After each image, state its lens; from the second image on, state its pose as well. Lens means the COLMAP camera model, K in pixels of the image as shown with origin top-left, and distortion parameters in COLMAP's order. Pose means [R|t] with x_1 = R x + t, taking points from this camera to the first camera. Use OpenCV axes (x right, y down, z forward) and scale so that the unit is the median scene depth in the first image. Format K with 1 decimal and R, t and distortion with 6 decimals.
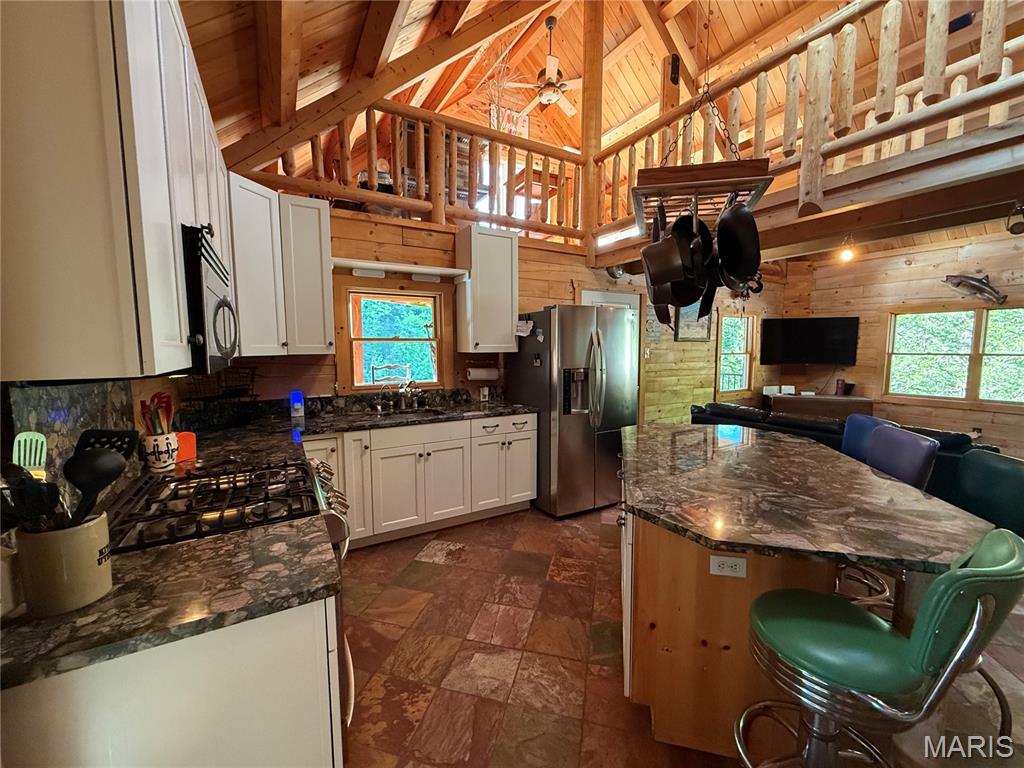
lens RADIAL K [[407.8, 0, 509.0], [0, 407.8, 382.8], [0, 0, 1]] dist [-0.000522, 0.000106]
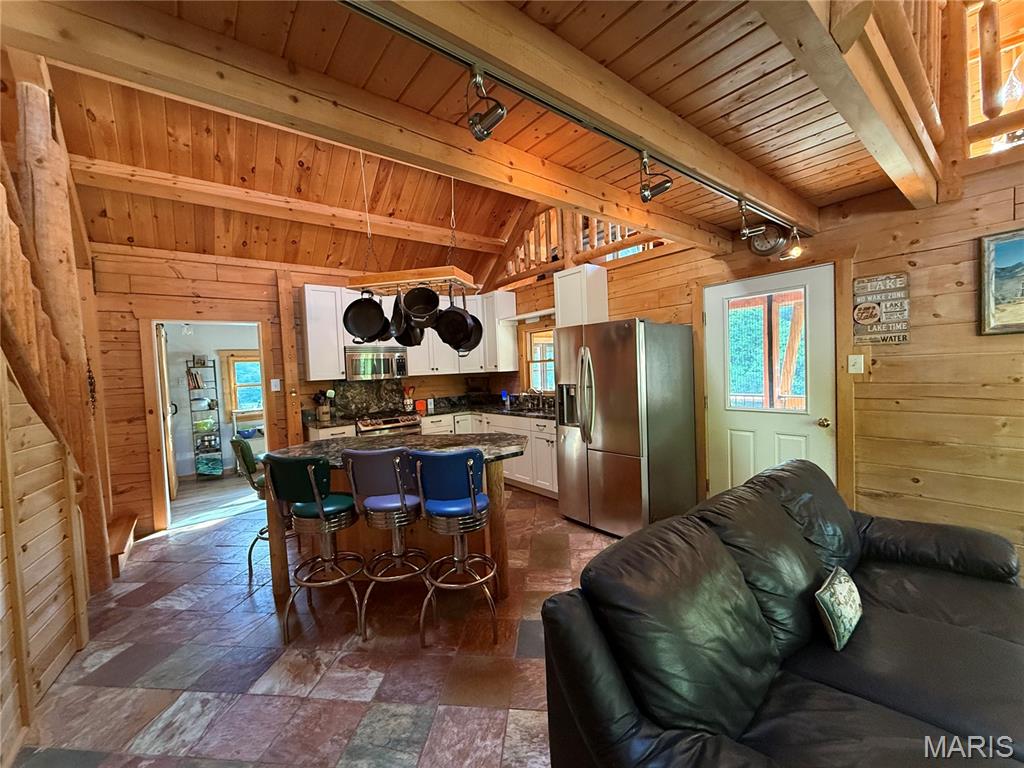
lens RADIAL K [[407.8, 0, 509.0], [0, 407.8, 383.0], [0, 0, 1]] dist [-0.000522, 0.000106]
pose [[0.143479, 0.032708, -0.989113, 1.197135], [-0.044995, 0.998636, 0.026496, -0.059737], [0.988630, 0.040704, 0.144755, 0.667898]]
